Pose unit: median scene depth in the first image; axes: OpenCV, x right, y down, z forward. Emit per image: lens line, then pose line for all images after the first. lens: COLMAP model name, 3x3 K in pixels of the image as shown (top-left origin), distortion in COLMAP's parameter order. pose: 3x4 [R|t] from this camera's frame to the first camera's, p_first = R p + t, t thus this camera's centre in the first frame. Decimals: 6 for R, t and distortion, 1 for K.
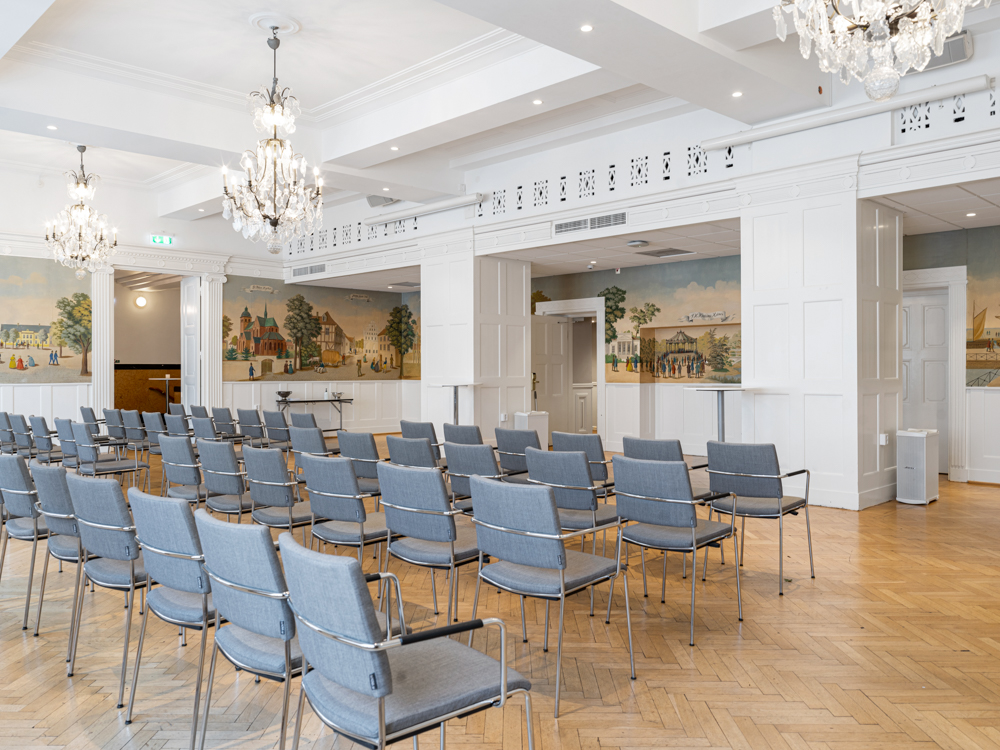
lens RADIAL K [[835.3, 0, 500.0], [0, 835.3, 375.0], [0, 0, 1]] dist [-0.005788, -0.005090]
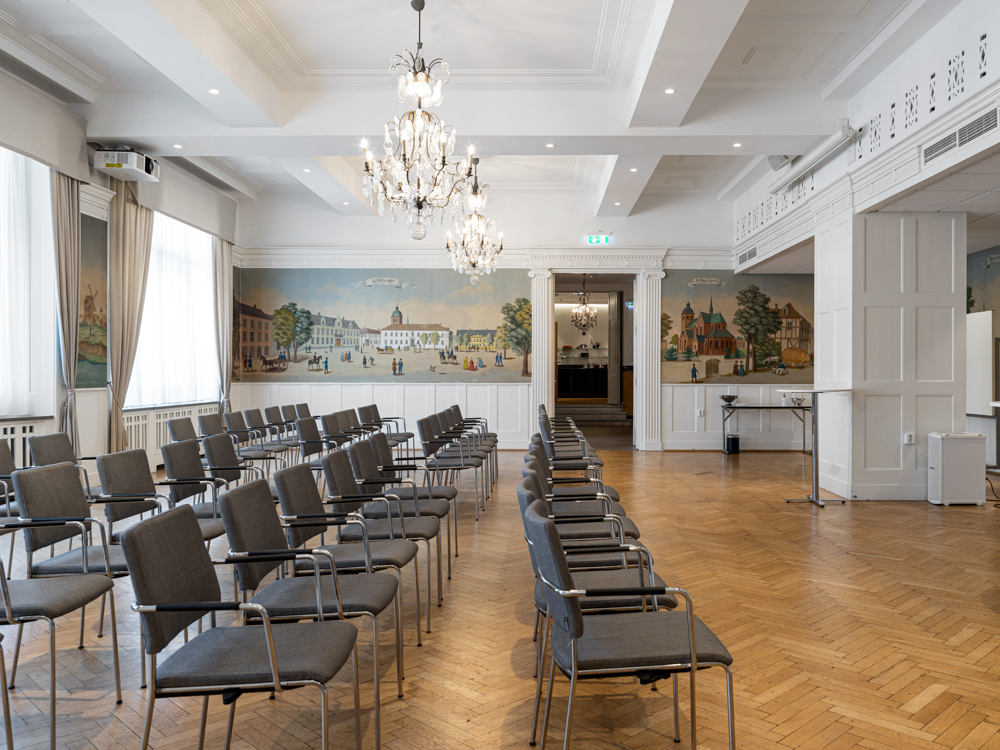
lens RADIAL K [[835.3, 0, 500.0], [0, 835.3, 375.0], [0, 0, 1]] dist [-0.005788, -0.005090]
pose [[0.702864, 0.005126, -0.711306, 0.205752], [-0.006936, 0.999976, 0.000352, -0.000789], [0.711290, 0.004686, 0.702883, 0.208792]]
